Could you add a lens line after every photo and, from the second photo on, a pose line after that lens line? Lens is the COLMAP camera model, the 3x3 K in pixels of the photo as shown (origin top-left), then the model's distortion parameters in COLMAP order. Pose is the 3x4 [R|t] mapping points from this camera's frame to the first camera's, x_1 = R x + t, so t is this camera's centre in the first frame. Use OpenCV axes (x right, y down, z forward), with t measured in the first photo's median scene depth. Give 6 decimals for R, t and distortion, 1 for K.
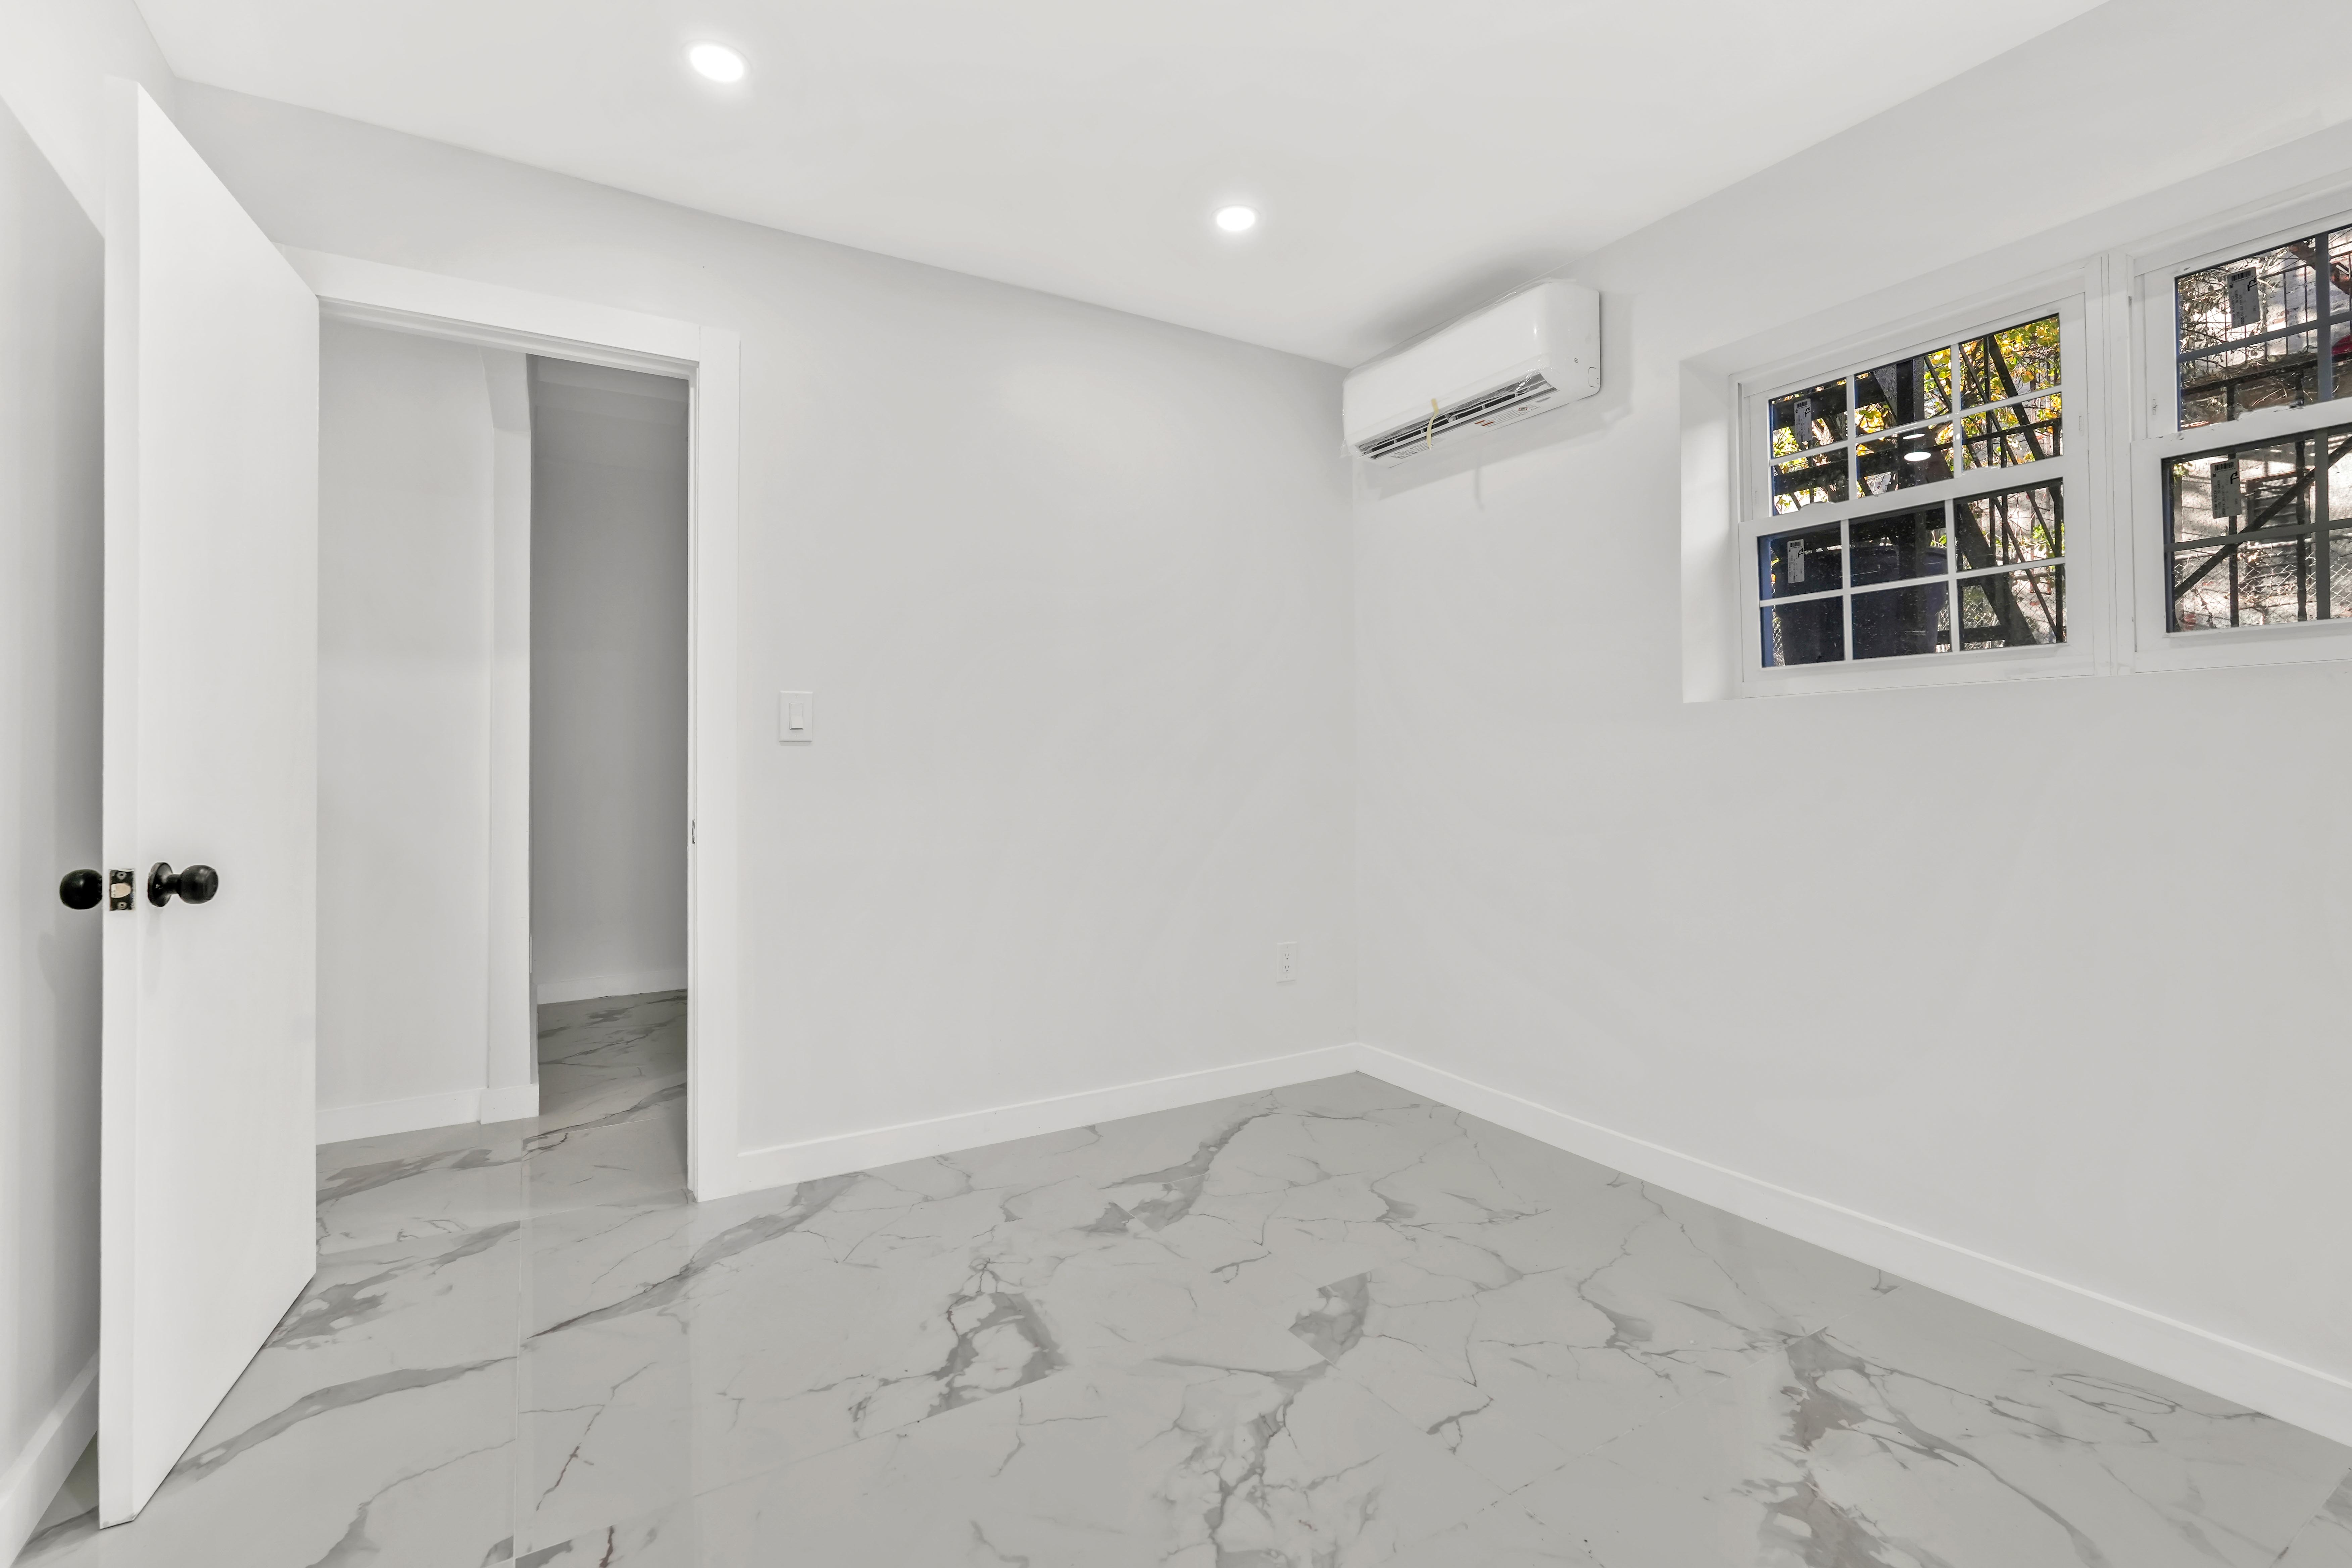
lens RADIAL K [[1045.5, 0, 1160.0], [0, 1045.5, 743.2], [0, 0, 1]] dist [-0.016836, 0.007573]
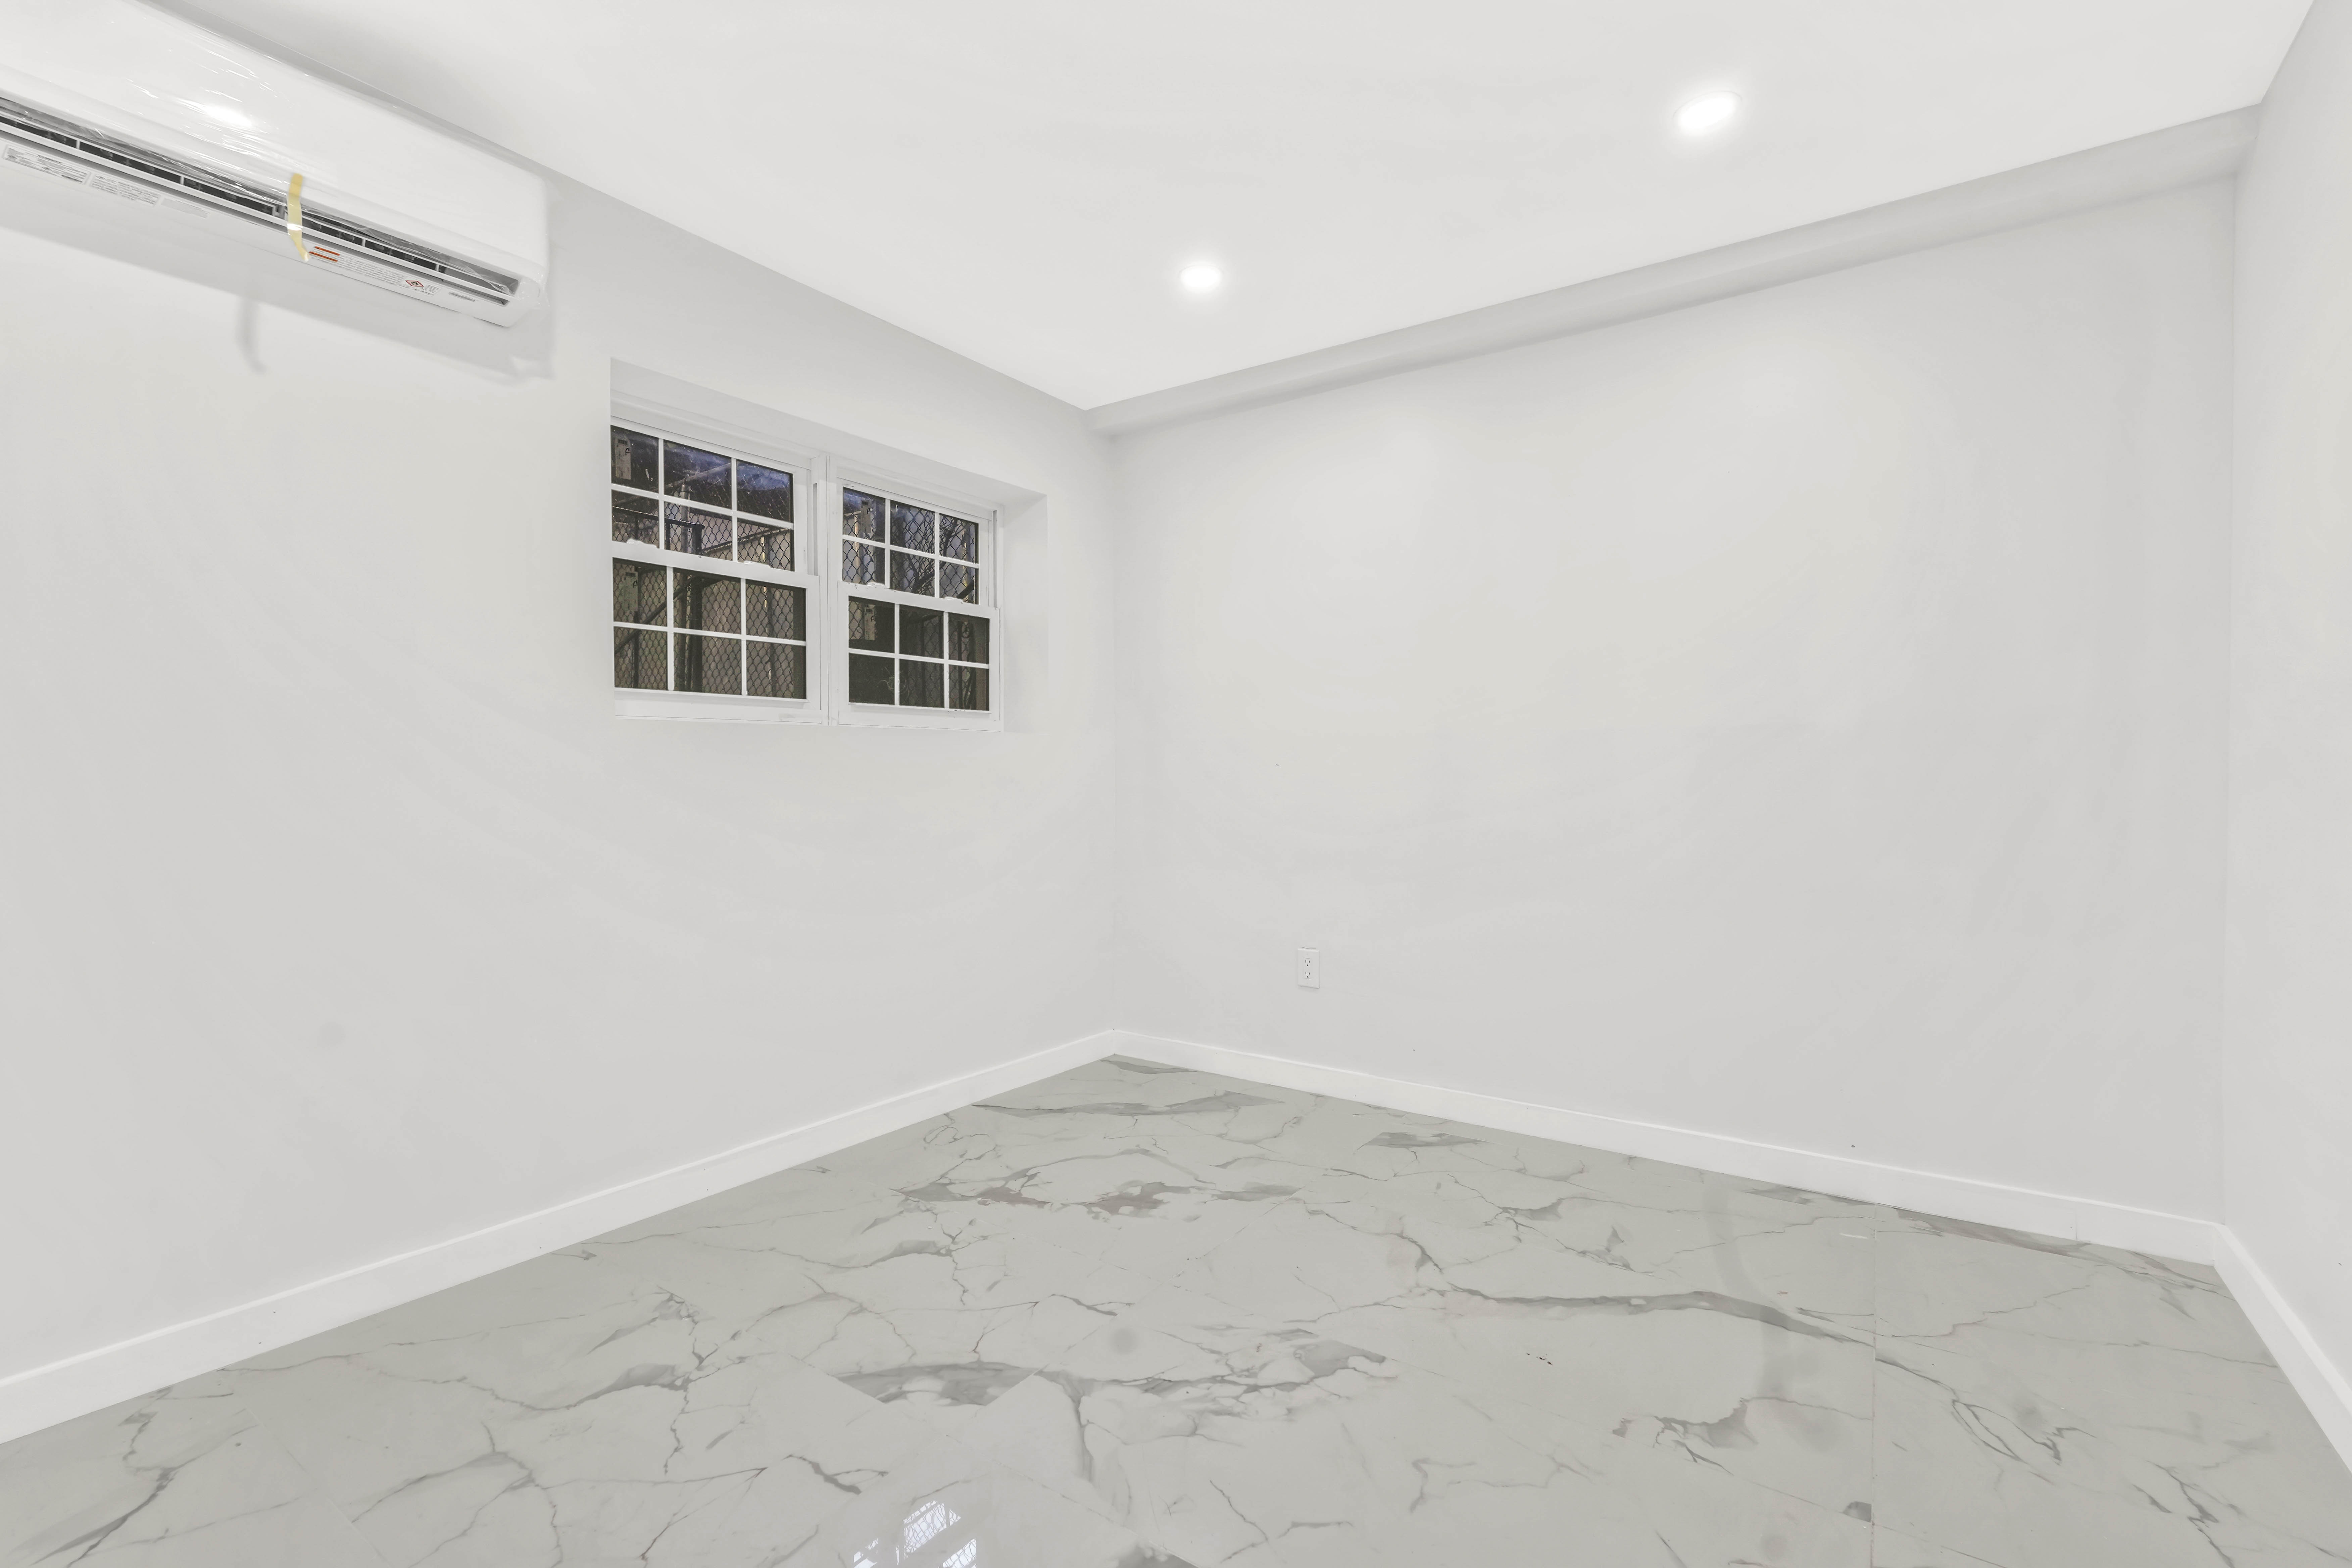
lens RADIAL K [[1045.5, 0, 1154.4], [0, 1045.5, 782.6], [0, 0, 1]] dist [-0.016836, 0.007573]
pose [[-0.402211, 0.001109, 0.915546, -0.875610], [-0.010732, 0.999925, -0.005926, 0.032937], [-0.915484, -0.012209, -0.402169, 1.422897]]
